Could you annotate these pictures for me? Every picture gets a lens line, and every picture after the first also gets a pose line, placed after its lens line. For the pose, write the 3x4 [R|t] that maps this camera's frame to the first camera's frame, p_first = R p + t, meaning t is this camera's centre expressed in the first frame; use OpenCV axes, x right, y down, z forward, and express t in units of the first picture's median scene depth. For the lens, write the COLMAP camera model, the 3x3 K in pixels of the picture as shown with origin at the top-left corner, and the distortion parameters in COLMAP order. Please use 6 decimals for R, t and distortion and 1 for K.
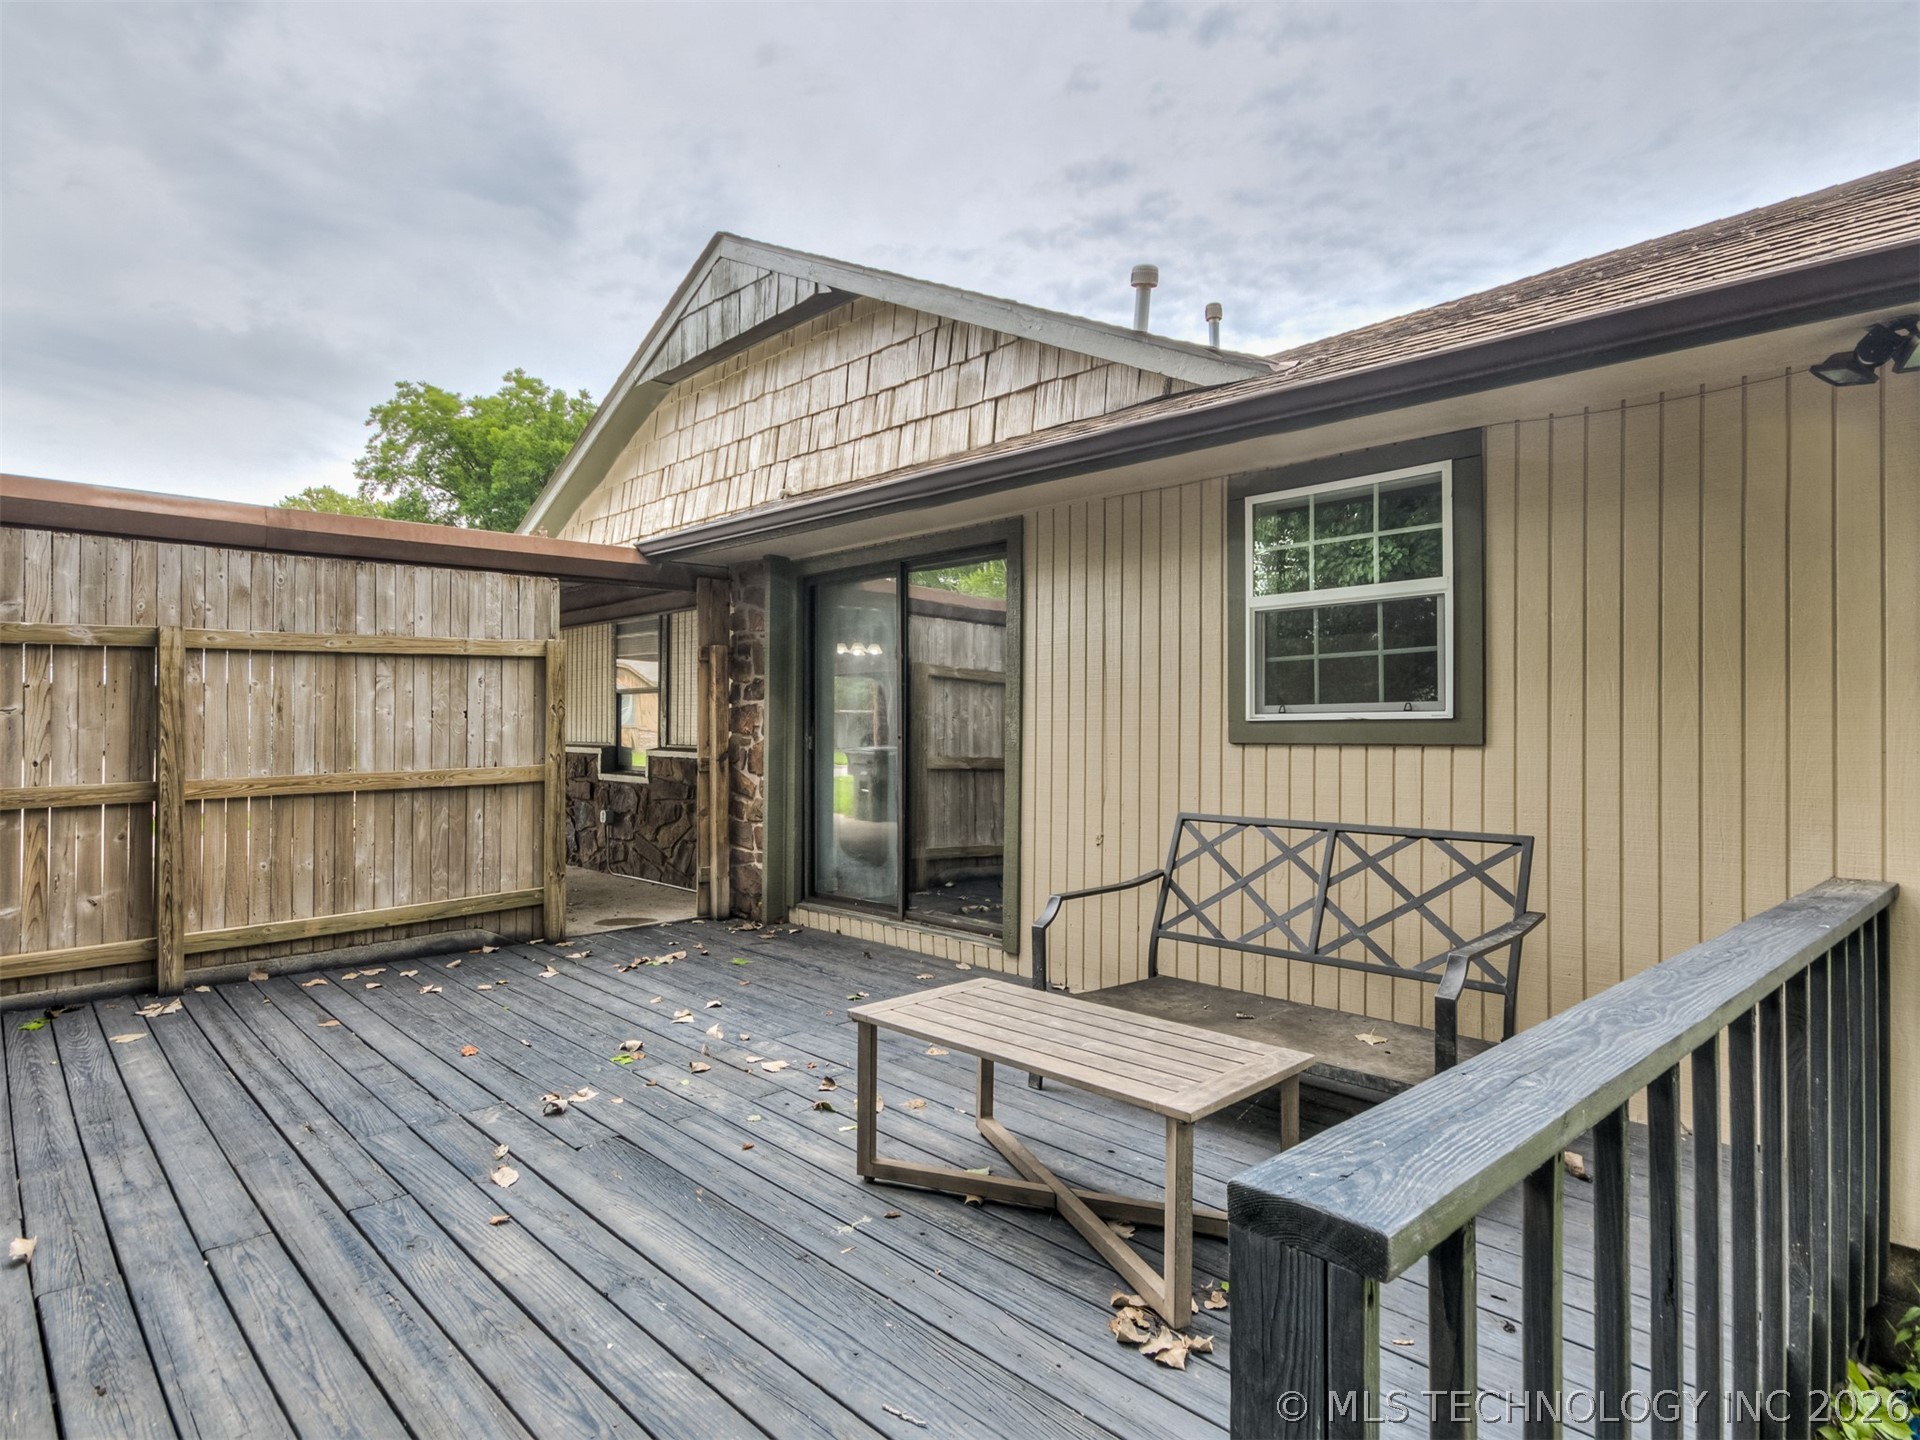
lens RADIAL K [[1044.3, 0, 958.5], [0, 1044.3, 706.3], [0, 0, 1]] dist [0.000709, 0.001426]
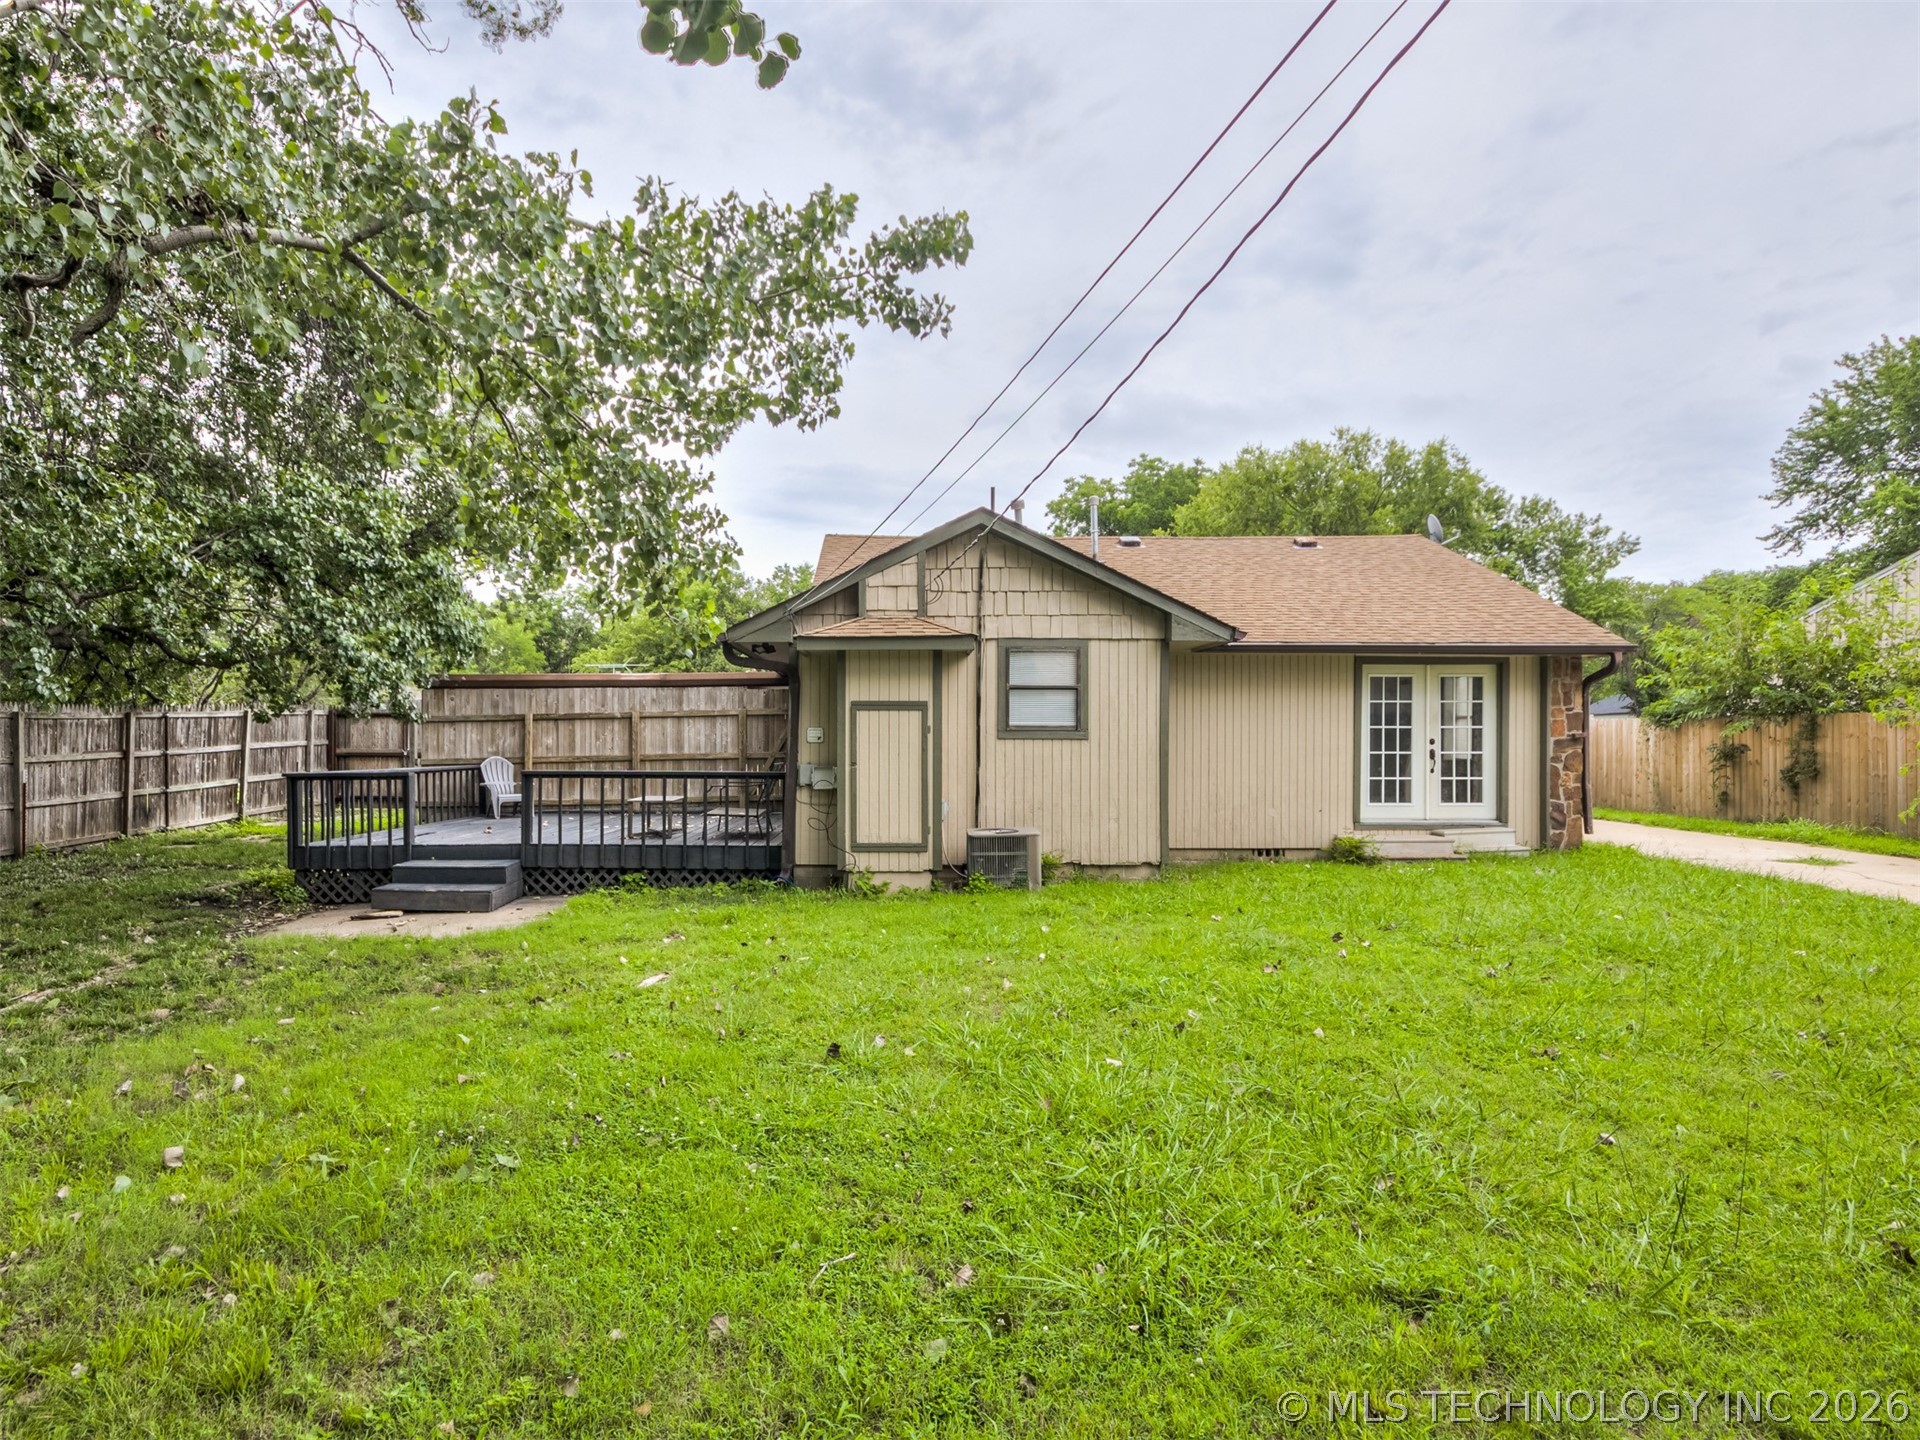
lens RADIAL K [[1044.3, 0, 958.5], [0, 1044.3, 706.3], [0, 0, 1]] dist [0.000709, 0.001426]
pose [[0.776580, -0.038471, -0.628842, 2.056722], [0.024577, 0.999224, -0.030780, 0.040120], [0.629539, 0.008448, 0.776923, -0.952095]]
